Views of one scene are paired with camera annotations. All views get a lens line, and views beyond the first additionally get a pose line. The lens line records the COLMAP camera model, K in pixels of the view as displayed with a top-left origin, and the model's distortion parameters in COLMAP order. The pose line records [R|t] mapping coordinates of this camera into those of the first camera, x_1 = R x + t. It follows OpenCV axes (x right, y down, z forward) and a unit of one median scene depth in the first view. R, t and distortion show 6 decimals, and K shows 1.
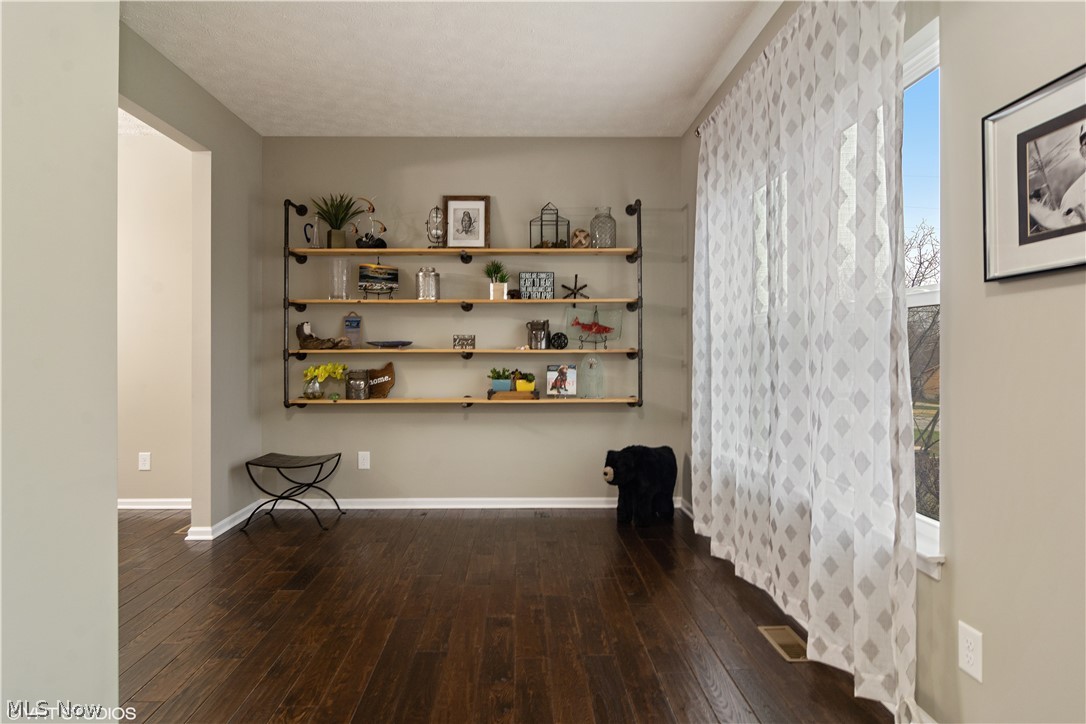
lens RADIAL K [[579.8, 0, 541.8], [0, 579.8, 357.2], [0, 0, 1]] dist [-0.006178, 0.000003]
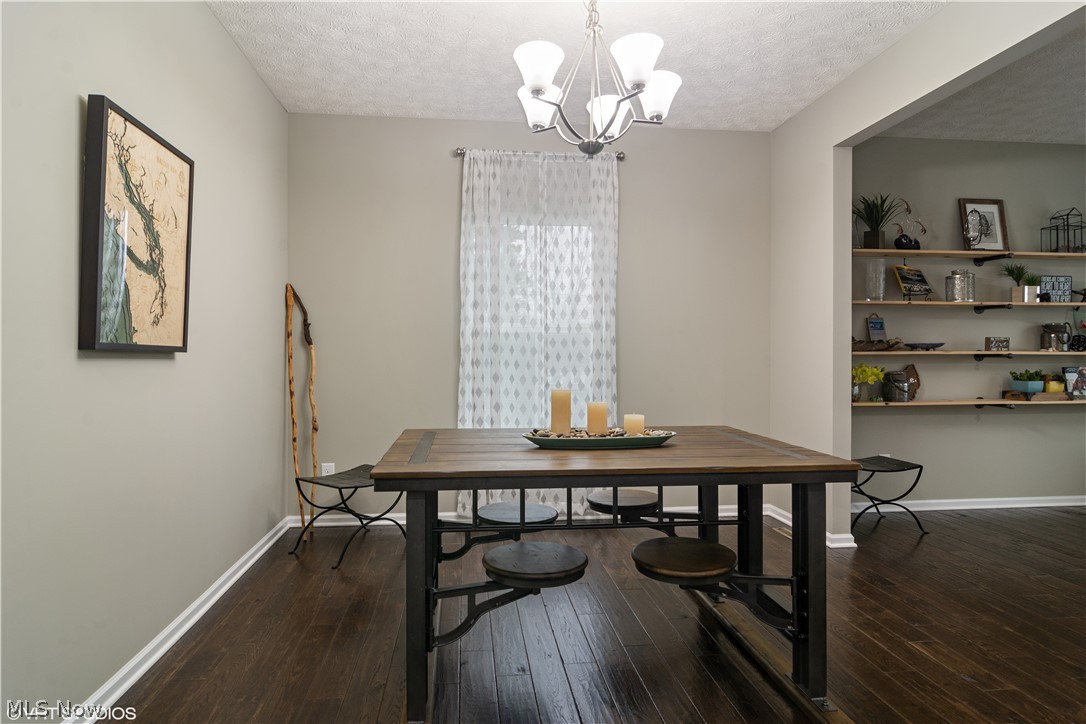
lens RADIAL K [[624.1, 0, 543.1], [0, 624.1, 359.3], [0, 0, 1]] dist [-0.012510, 0.004396]
pose [[0.995836, -0.000172, 0.091165, -1.009695], [0.000185, 1.000000, -0.000134, 0.000569], [-0.091165, 0.000150, 0.995836, -0.006179]]
